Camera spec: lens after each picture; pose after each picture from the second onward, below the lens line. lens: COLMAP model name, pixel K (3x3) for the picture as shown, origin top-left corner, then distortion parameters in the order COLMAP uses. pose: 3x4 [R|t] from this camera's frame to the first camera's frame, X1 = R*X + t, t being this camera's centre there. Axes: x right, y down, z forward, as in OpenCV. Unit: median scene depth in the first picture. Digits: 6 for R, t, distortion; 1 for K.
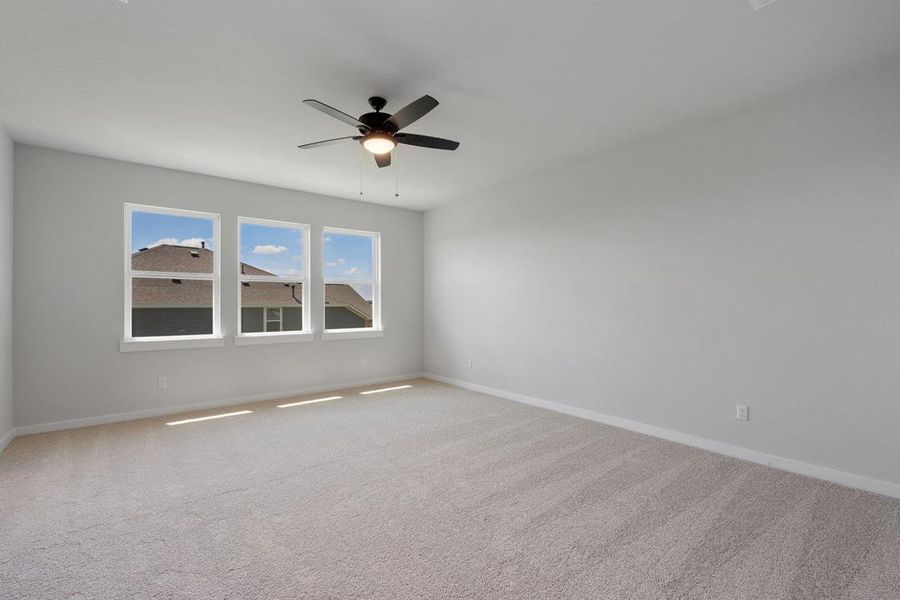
lens RADIAL K [[415.6, 0, 447.8], [0, 415.6, 305.0], [0, 0, 1]] dist [0.001108, 0.000148]
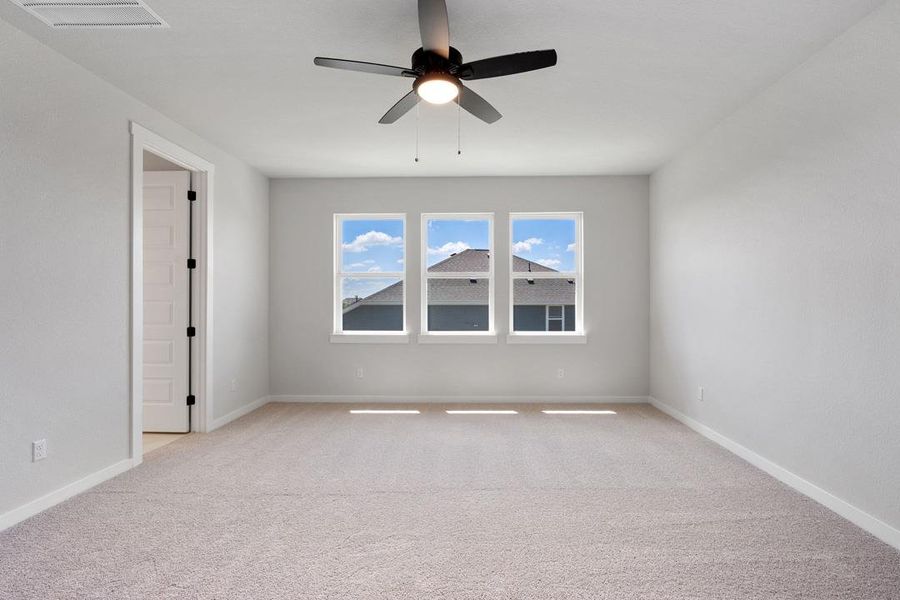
lens RADIAL K [[449.1, 0, 451.3], [0, 449.1, 302.6], [0, 0, 1]] dist [0.033387, 0.000116]
pose [[0.746988, 0.000001, -0.664838, 0.116107], [-0.000519, 1.000000, -0.000581, 0.000692], [0.664838, 0.000779, 0.746987, 0.113890]]
